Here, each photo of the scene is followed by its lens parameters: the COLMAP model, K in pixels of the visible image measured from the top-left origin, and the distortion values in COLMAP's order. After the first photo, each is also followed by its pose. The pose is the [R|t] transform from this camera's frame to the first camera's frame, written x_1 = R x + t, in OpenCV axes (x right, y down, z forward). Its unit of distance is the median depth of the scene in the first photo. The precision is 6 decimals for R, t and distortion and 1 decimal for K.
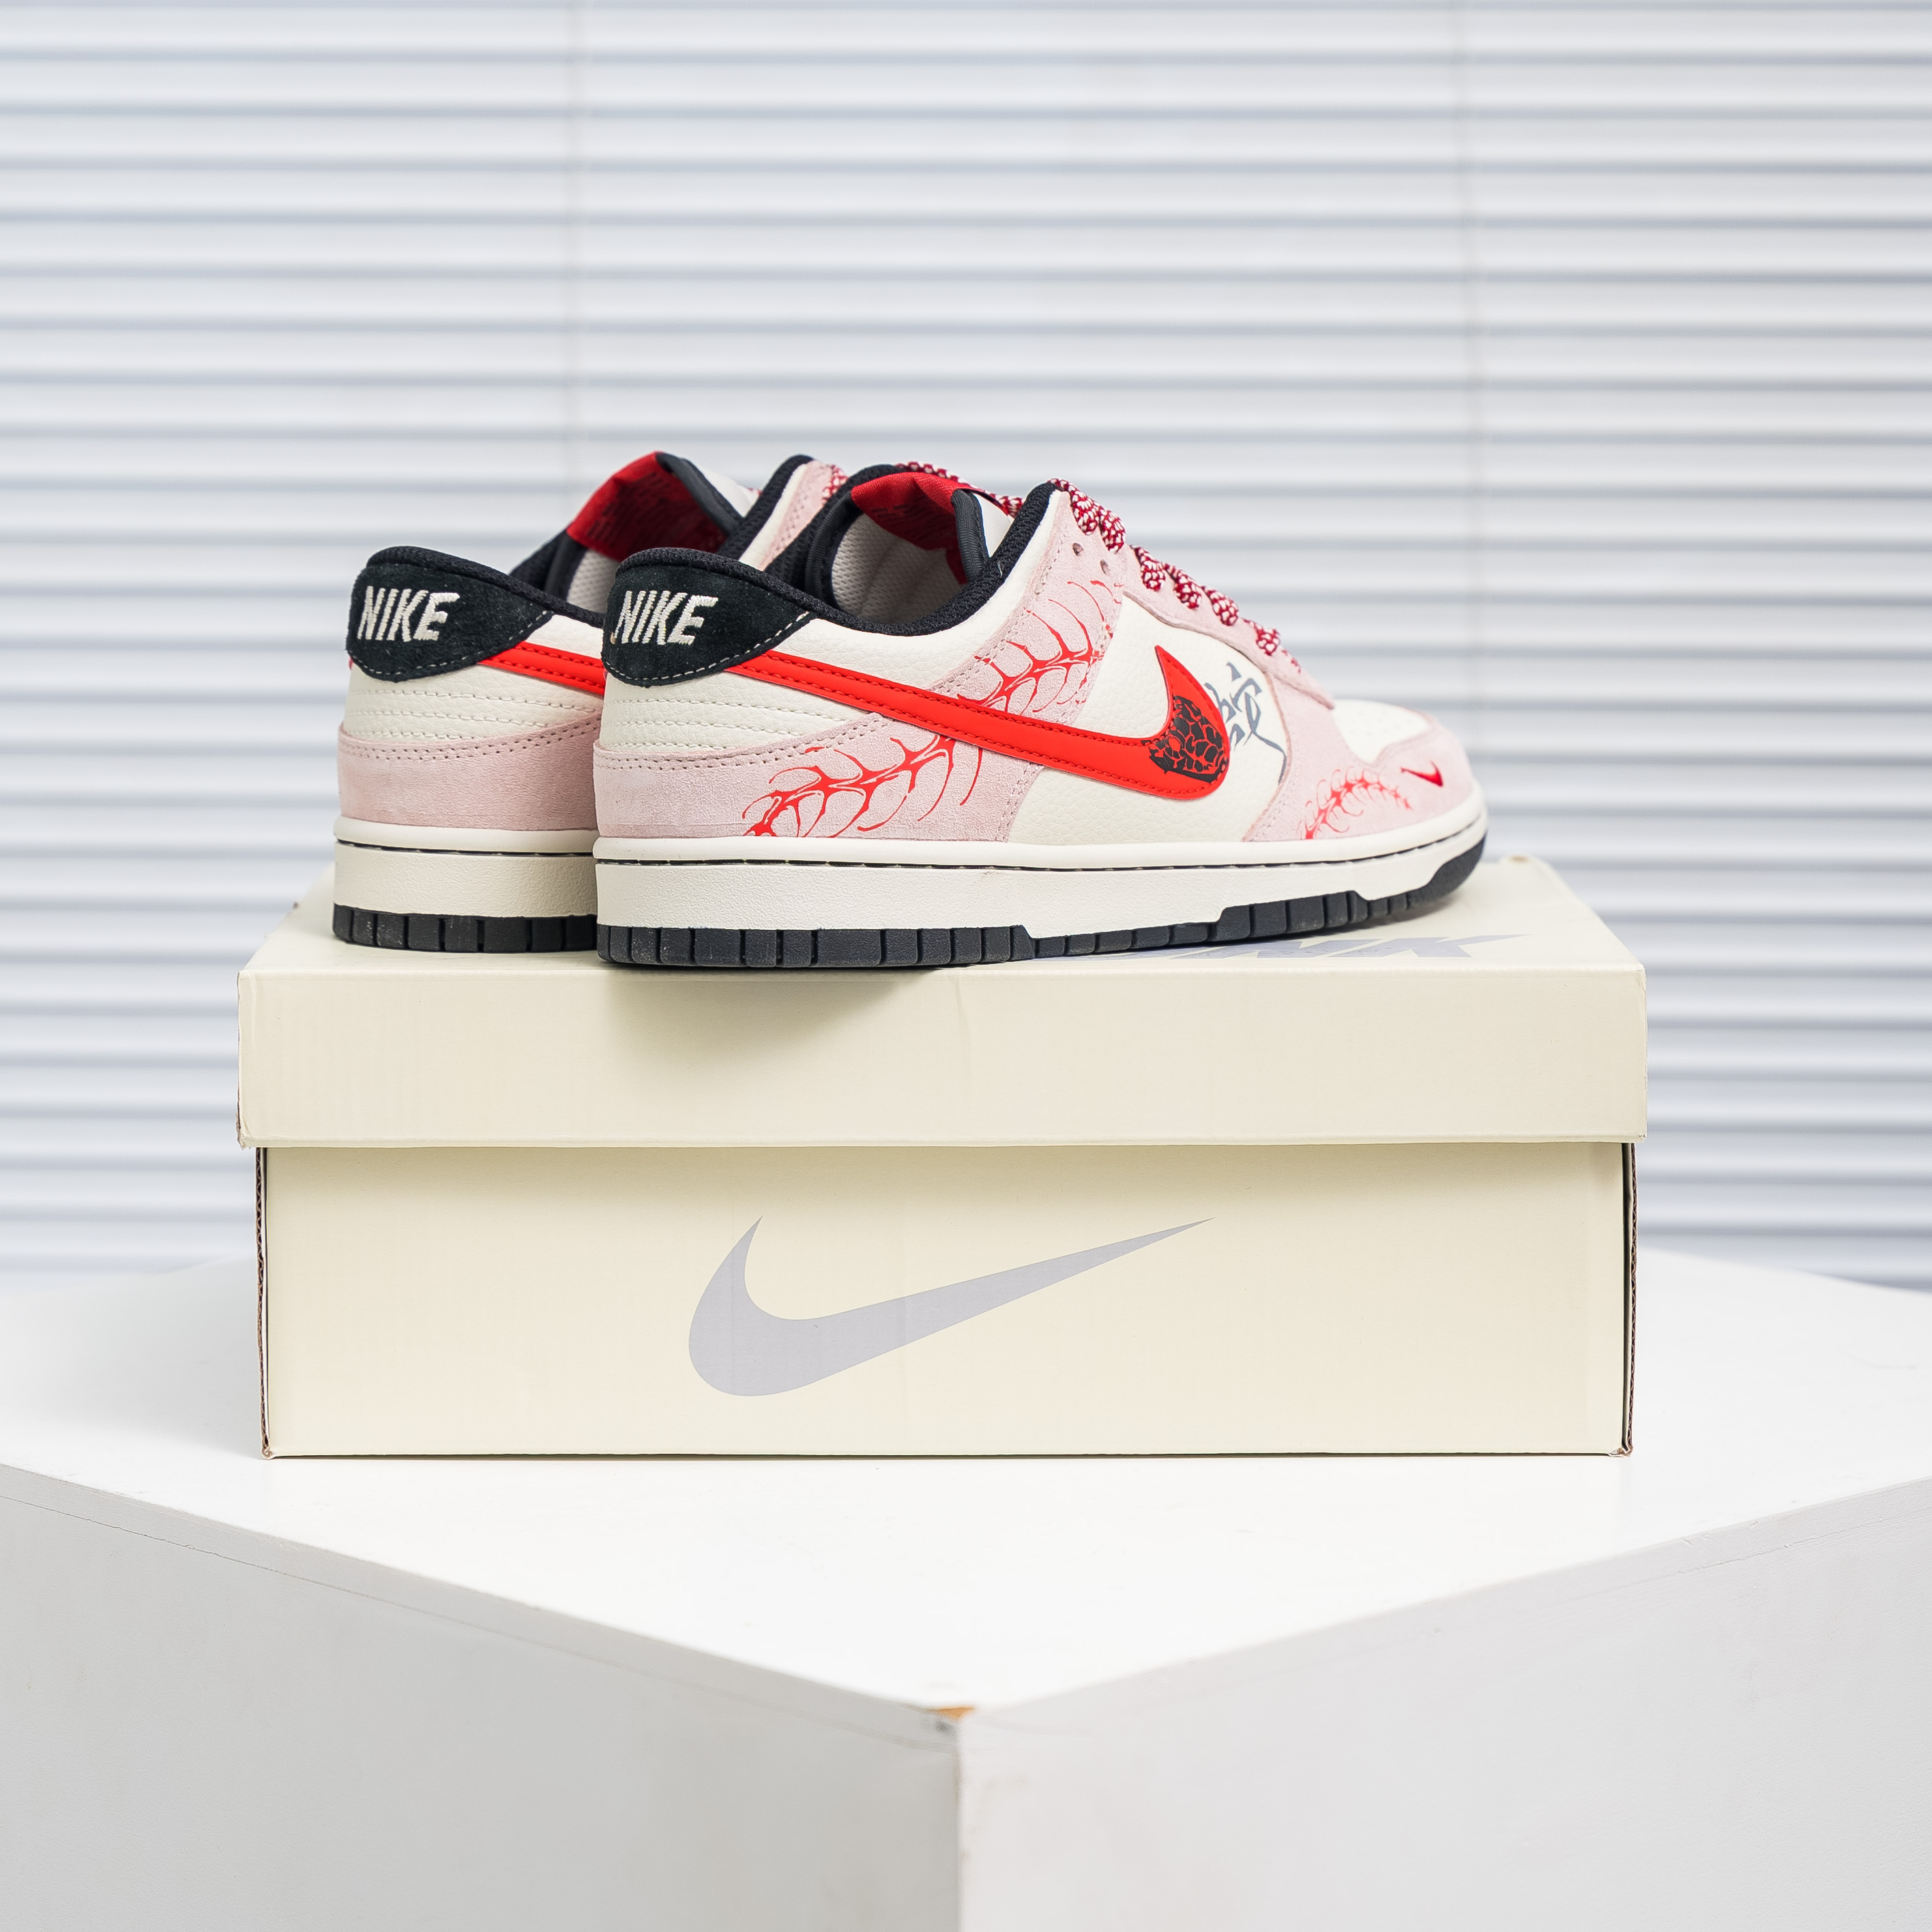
lens RADIAL K [[6358.7, 0, 967.2], [0, 6358.7, 966.1], [0, 0, 1]] dist [0.102898, 0.000000]
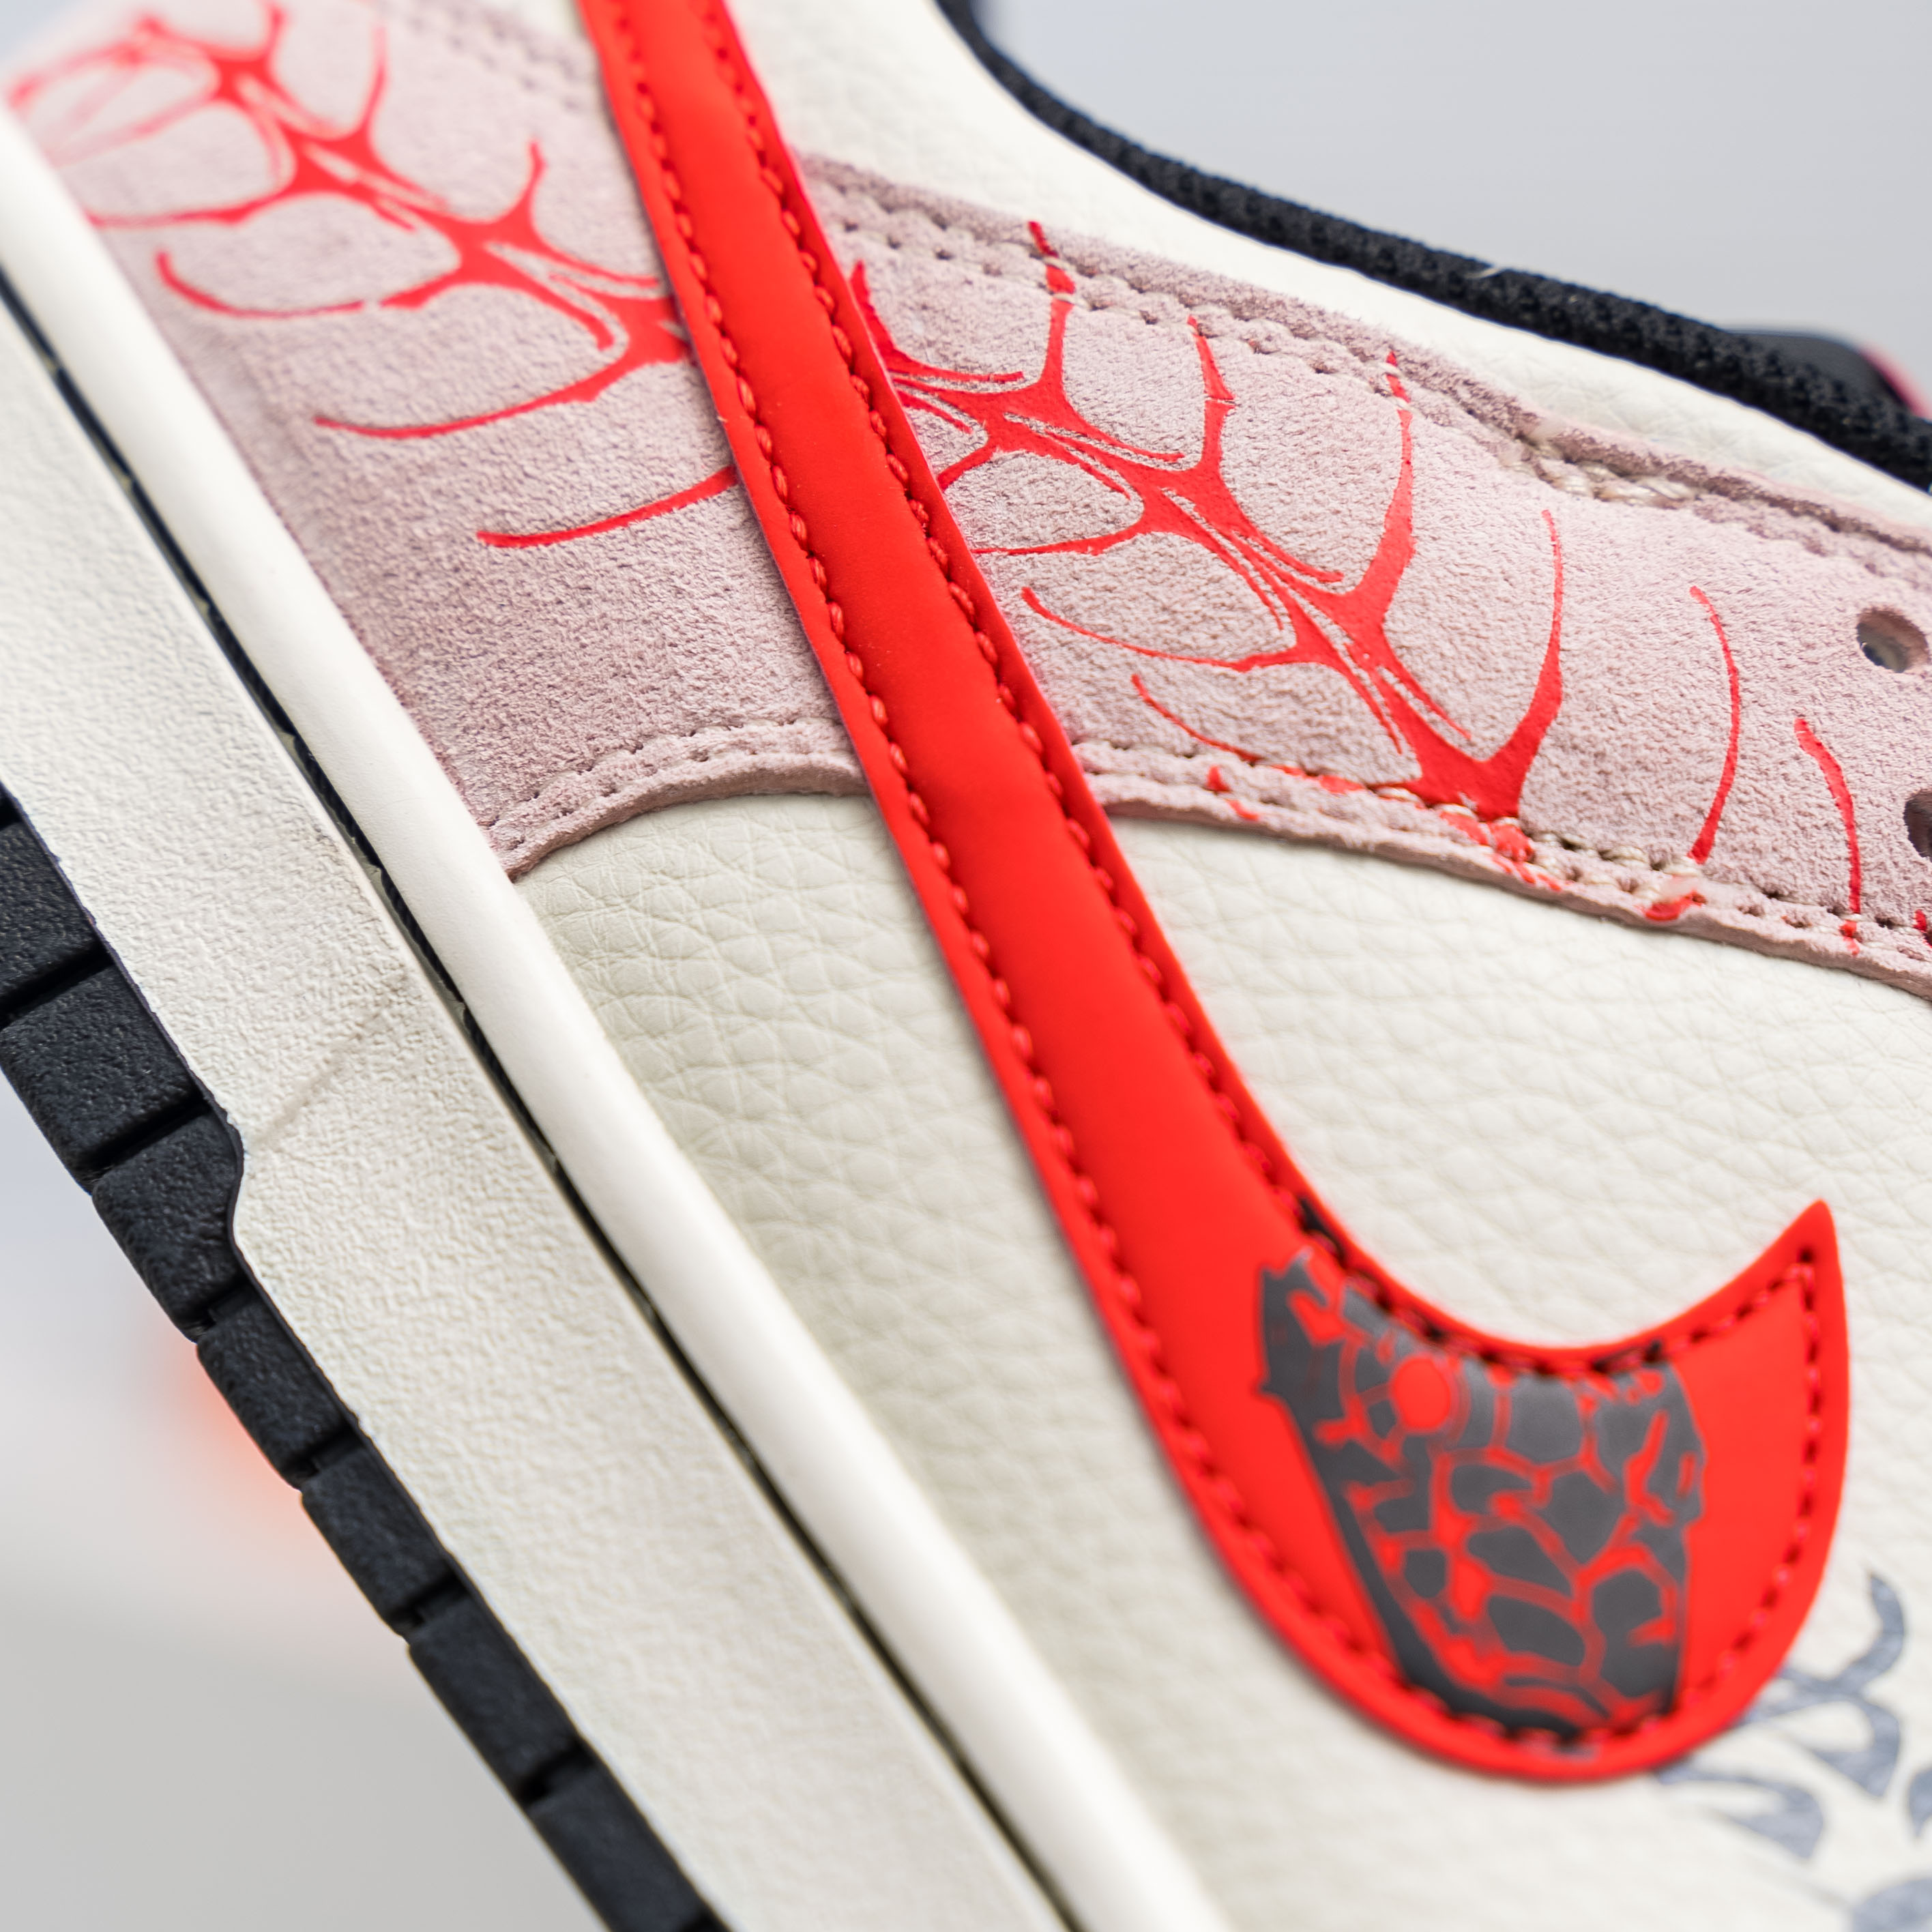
lens RADIAL K [[6358.7, 0, 967.6], [0, 6358.7, 965.9], [0, 0, 1]] dist [0.102898, 0.000000]
pose [[0.314882, 0.276596, -0.907934, 0.221922], [-0.851399, 0.505099, -0.141400, 0.000374], [0.419486, 0.817538, 0.394541, 0.934017]]
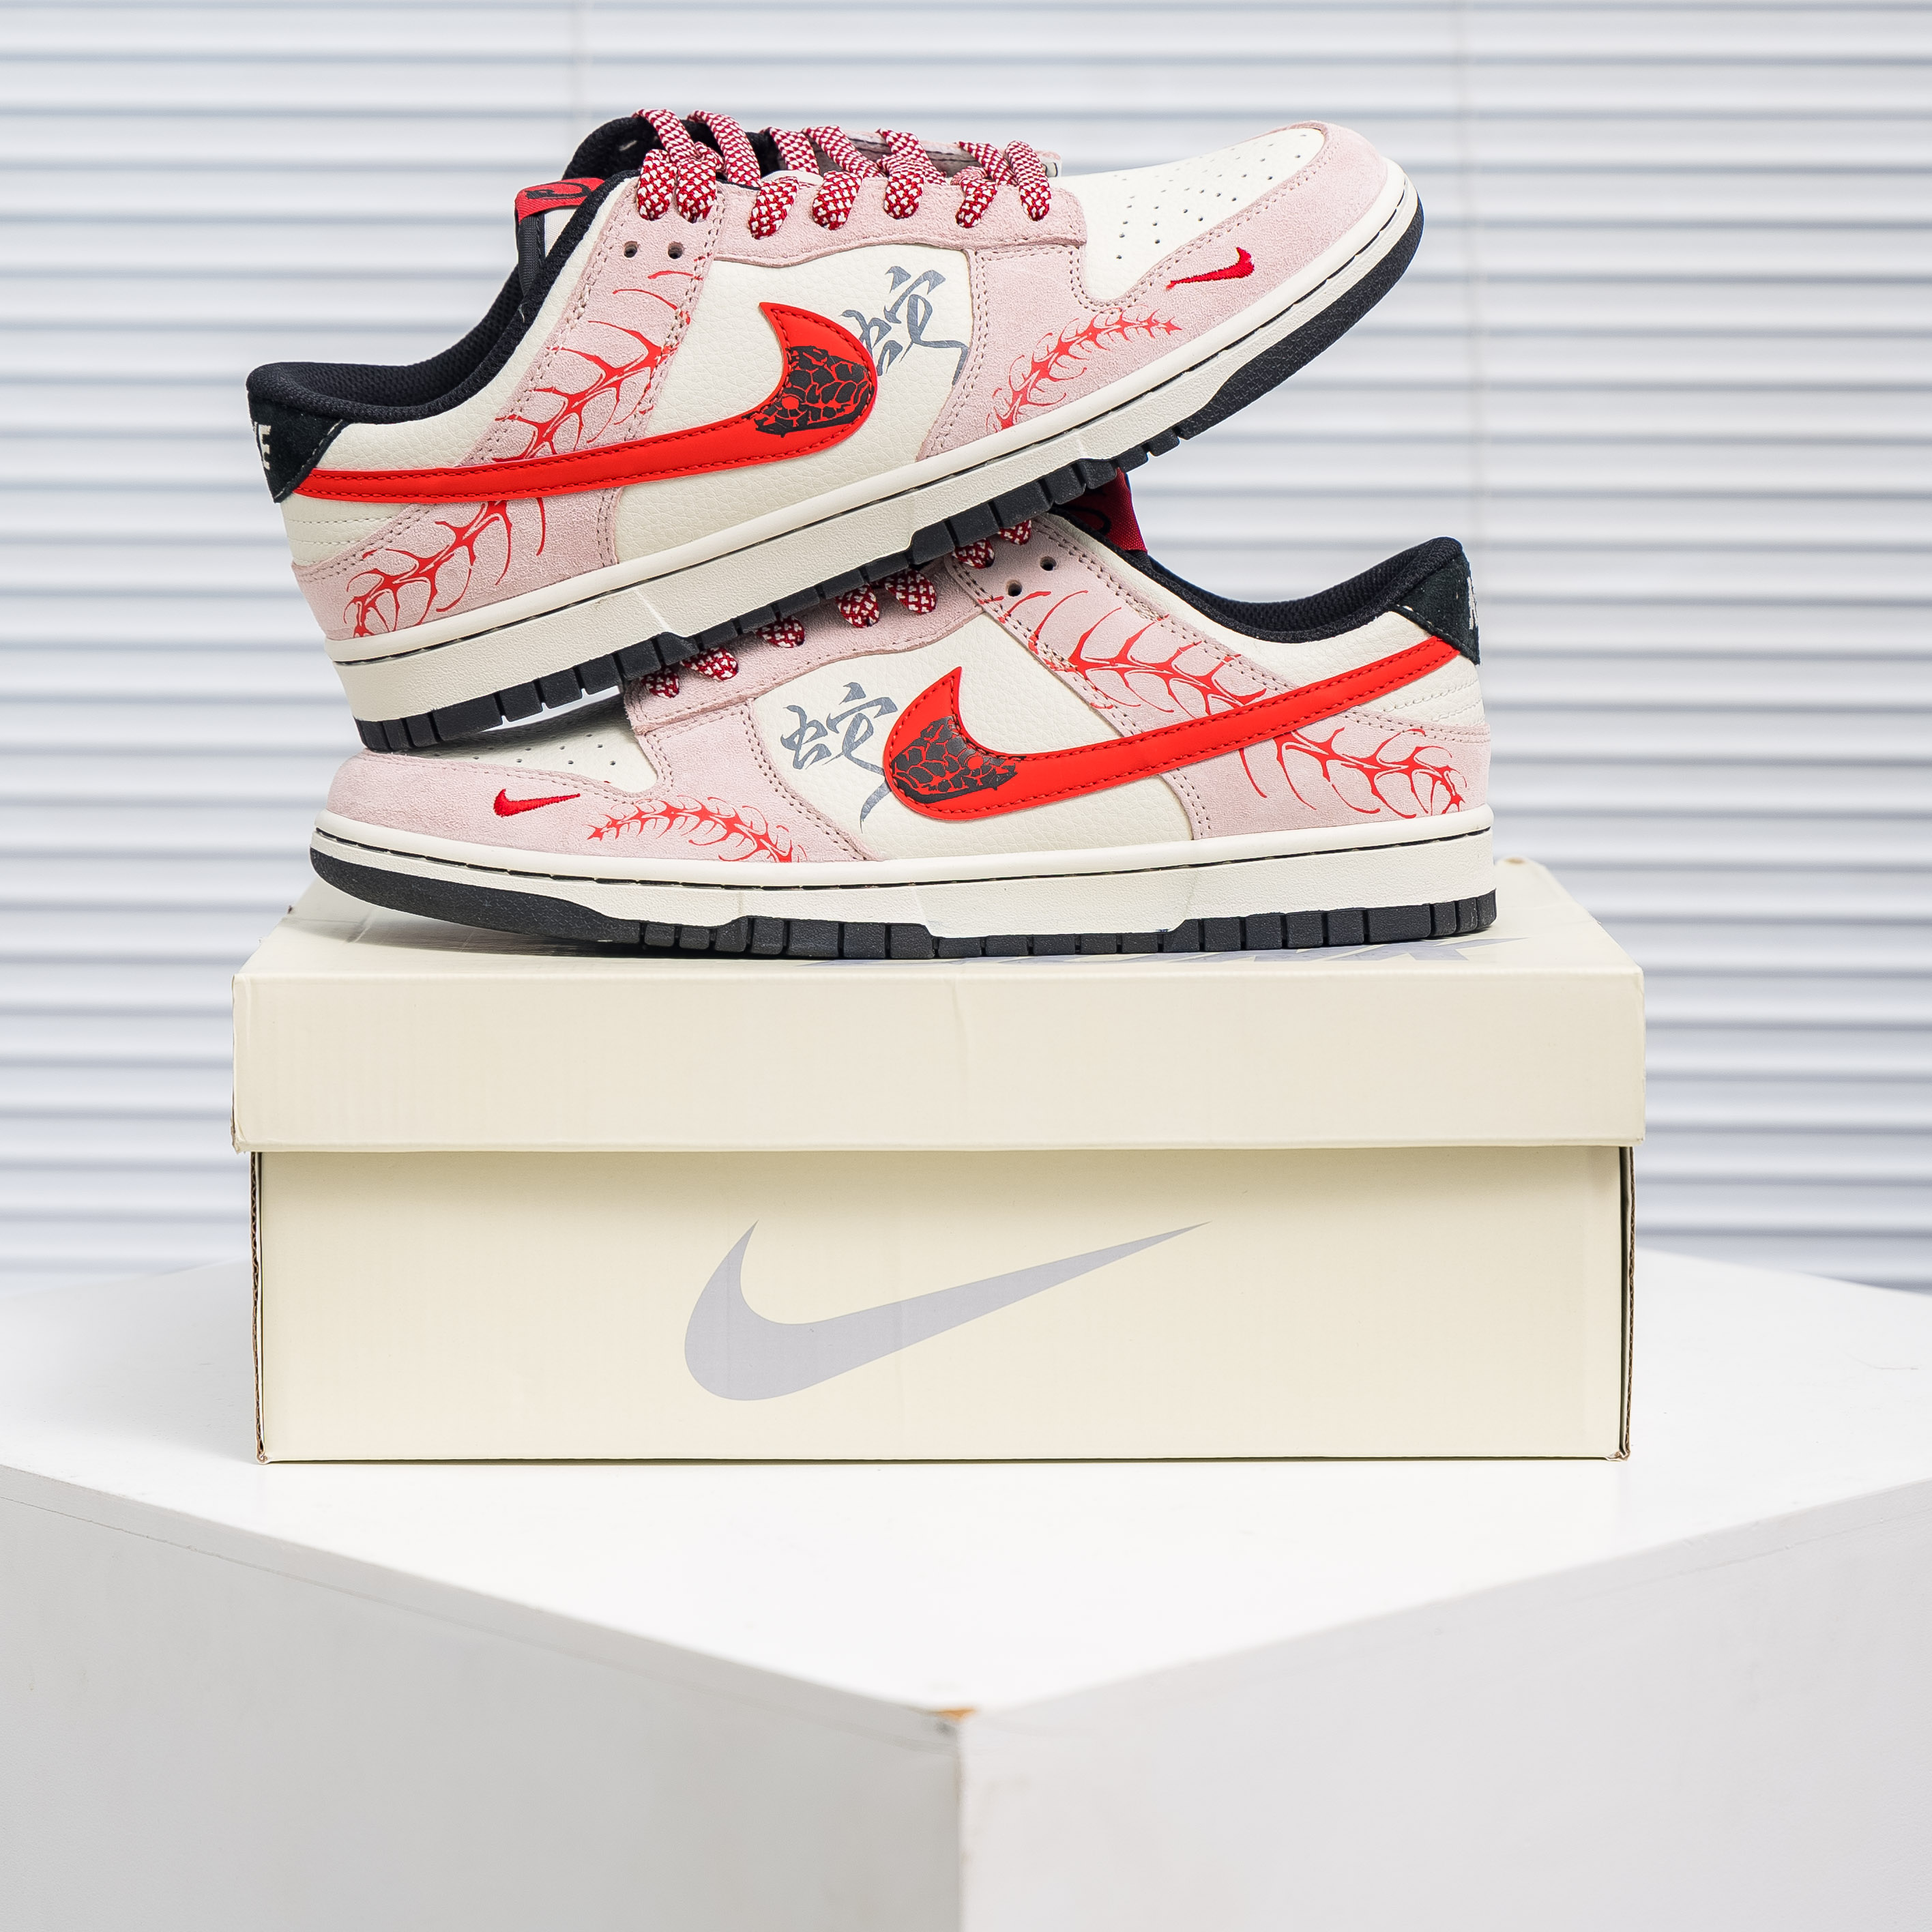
lens RADIAL K [[6358.7, 0, 964.0], [0, 6358.7, 968.6], [0, 0, 1]] dist [0.102898, 0.000000]
pose [[0.677308, -0.059724, -0.733272, 0.803350], [0.319743, 0.921543, 0.220281, -0.169815], [0.662585, -0.383656, 0.643264, 0.358335]]
